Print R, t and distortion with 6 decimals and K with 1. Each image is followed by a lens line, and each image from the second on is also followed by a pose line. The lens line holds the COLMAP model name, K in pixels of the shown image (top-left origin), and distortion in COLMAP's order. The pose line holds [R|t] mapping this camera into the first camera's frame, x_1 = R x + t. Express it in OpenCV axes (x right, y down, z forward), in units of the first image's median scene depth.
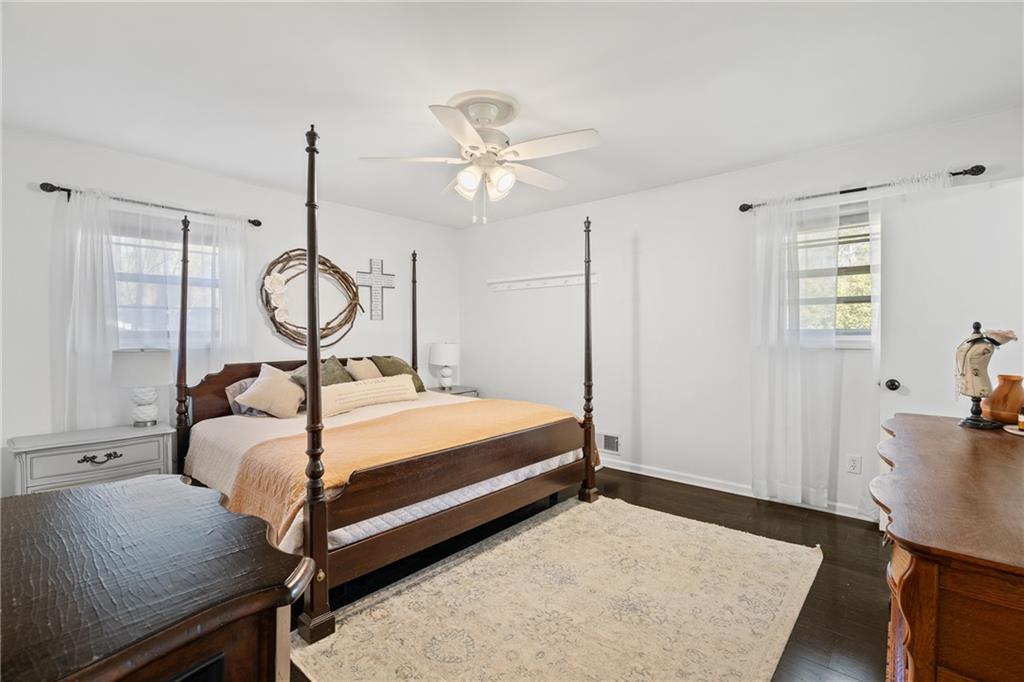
lens RADIAL K [[468.7, 0, 510.0], [0, 468.7, 332.8], [0, 0, 1]] dist [-0.010229, 0.000324]
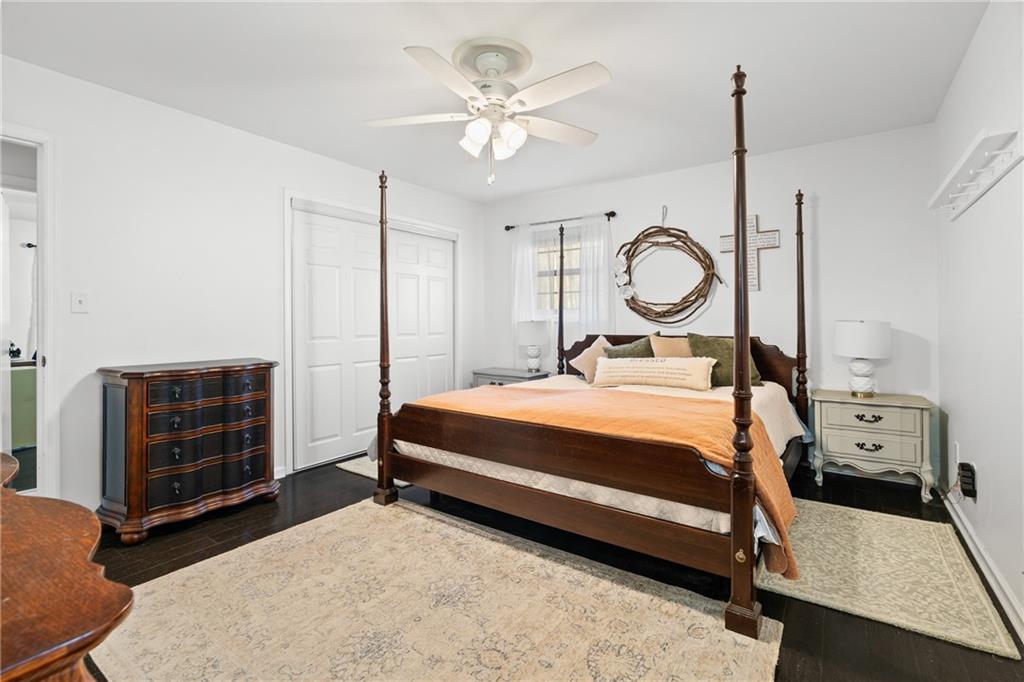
lens RADIAL K [[471.9, 0, 509.9], [0, 471.9, 311.7], [0, 0, 1]] dist [-0.001470, 0.000003]
pose [[0.091683, -0.019139, -0.995604, 0.757045], [-0.001298, 0.999812, -0.019339, 0.036636], [0.995787, 0.003065, 0.091641, 0.821452]]
